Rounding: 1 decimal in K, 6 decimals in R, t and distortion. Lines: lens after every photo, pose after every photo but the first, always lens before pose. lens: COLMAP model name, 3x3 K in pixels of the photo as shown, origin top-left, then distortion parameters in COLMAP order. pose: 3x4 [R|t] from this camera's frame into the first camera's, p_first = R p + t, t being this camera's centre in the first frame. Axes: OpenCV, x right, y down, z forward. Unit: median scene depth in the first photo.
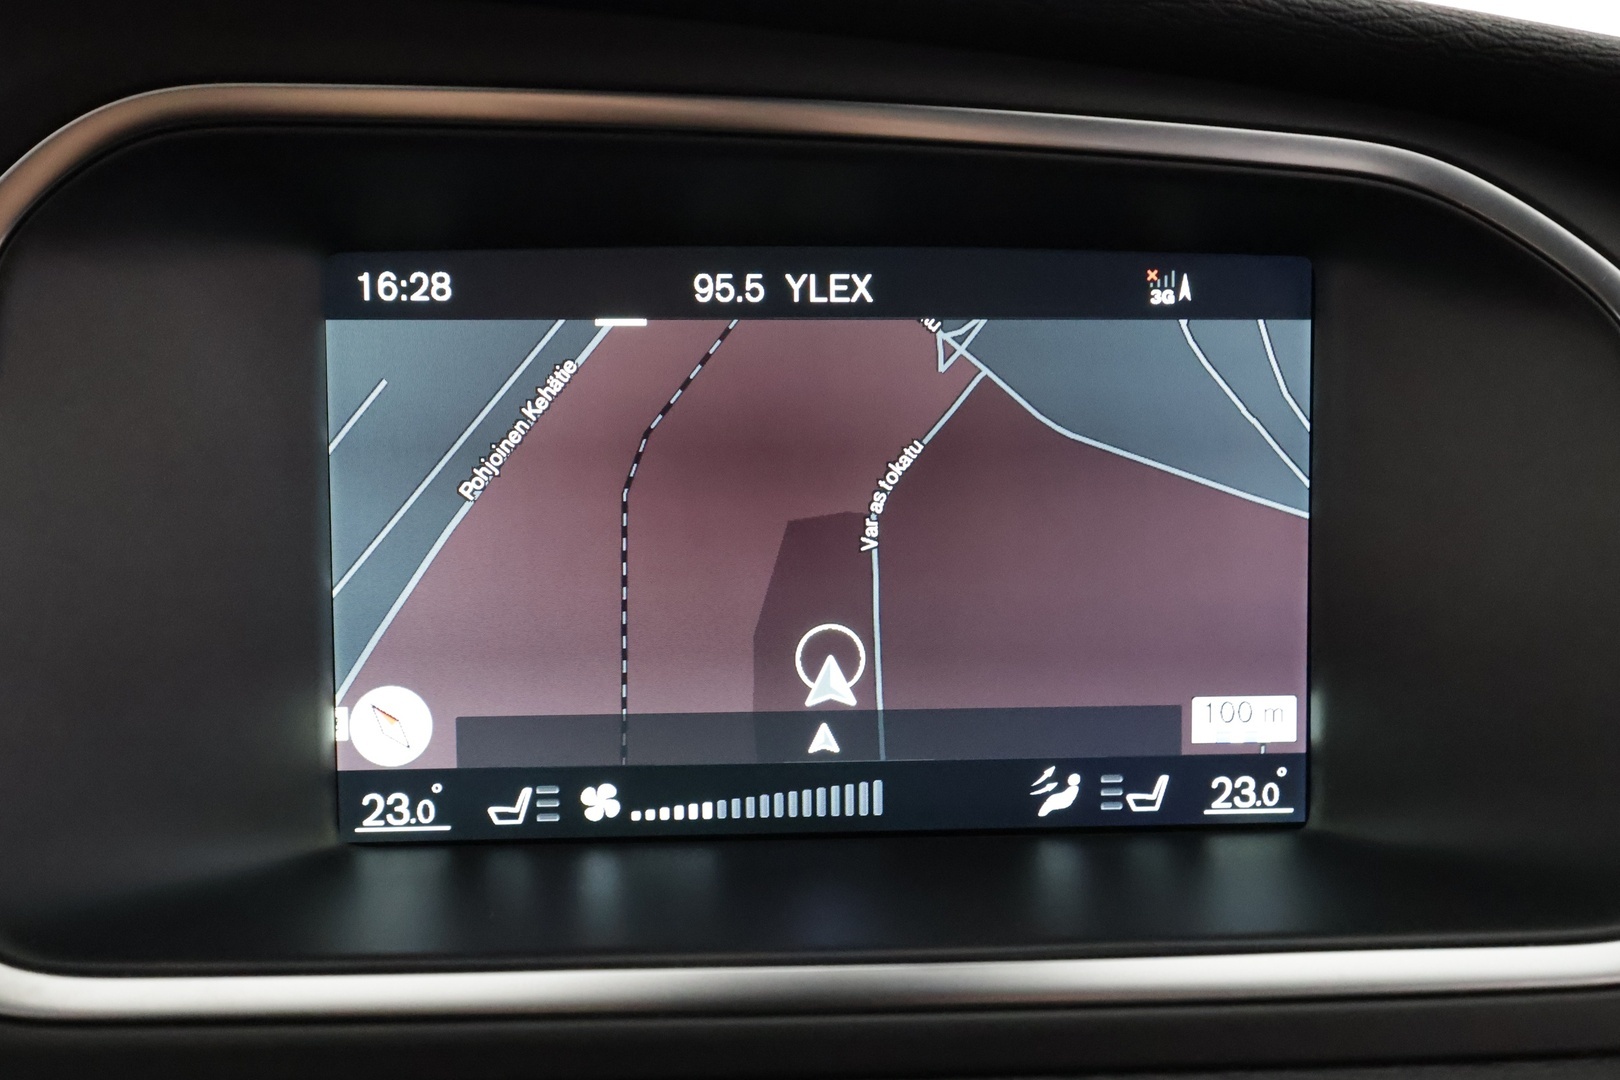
lens RADIAL K [[1317.9, 0, 801.2], [0, 1317.9, 536.1], [0, 0, 1]] dist [0.009166, -0.010707]
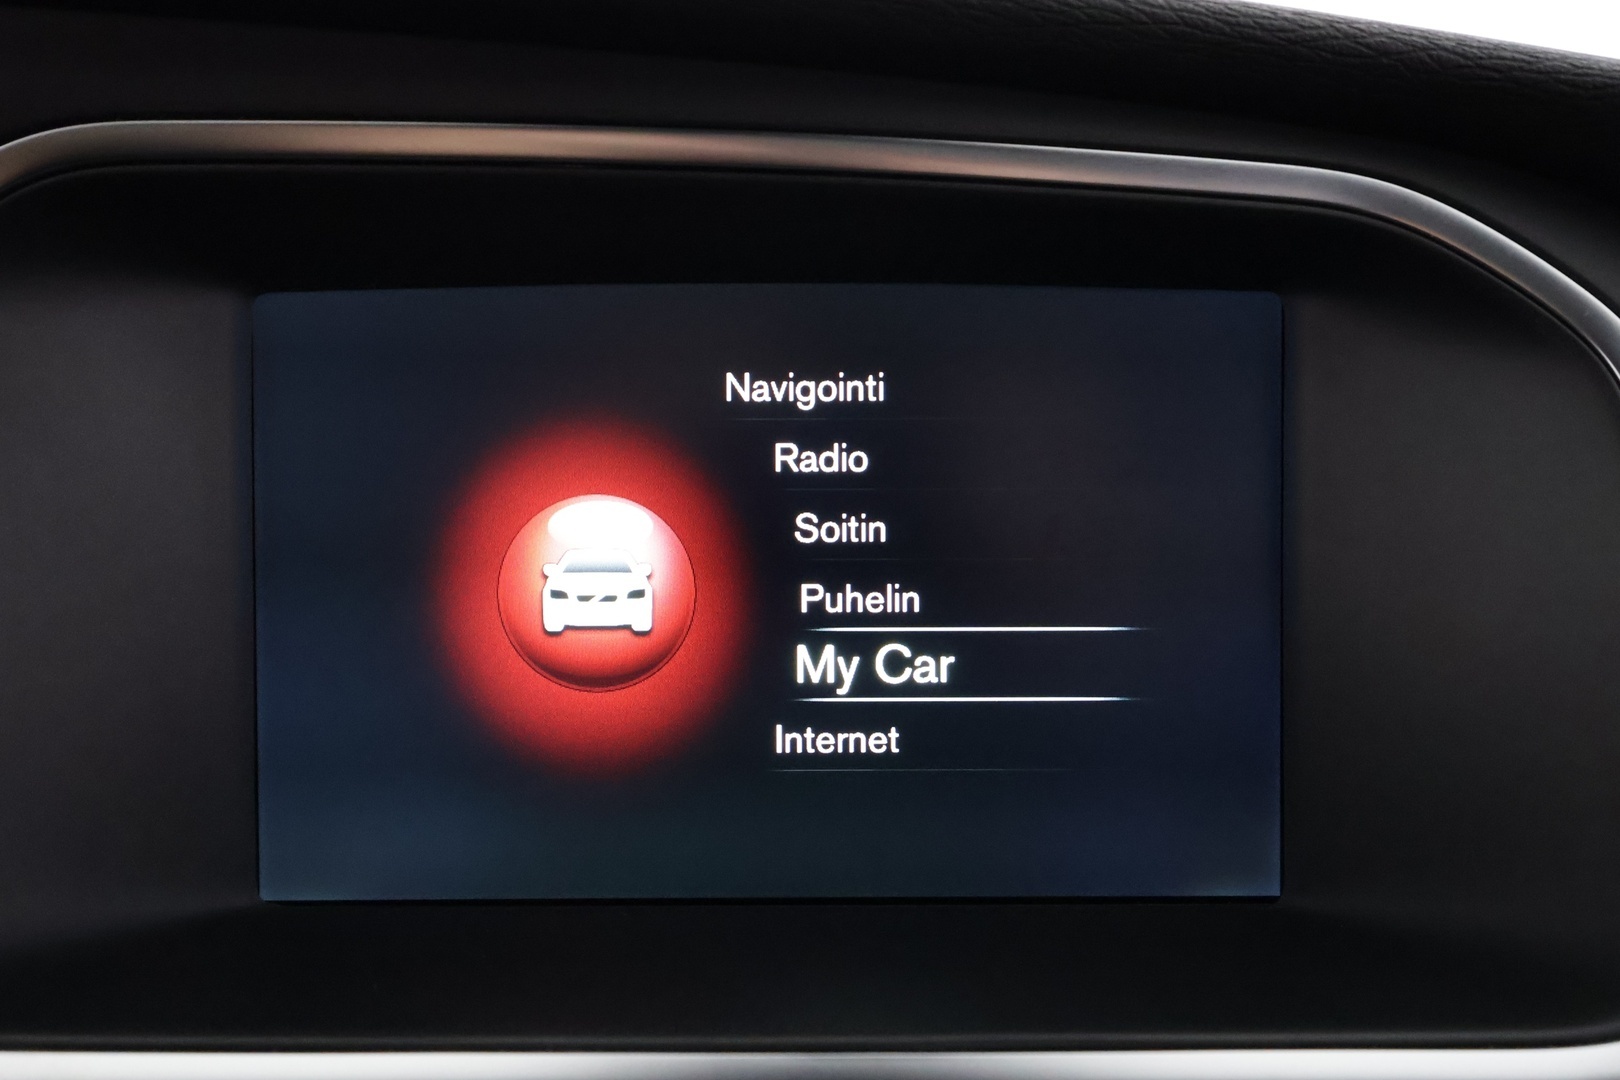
lens RADIAL K [[1390.7, 0, 822.5], [0, 1390.7, 548.1], [0, 0, 1]] dist [0.019995, -0.027893]
pose [[0.999269, 0.004601, -0.037963, 0.116452], [-0.005850, 0.999444, -0.032836, 0.001737], [0.037790, 0.033034, 0.998740, 0.015281]]
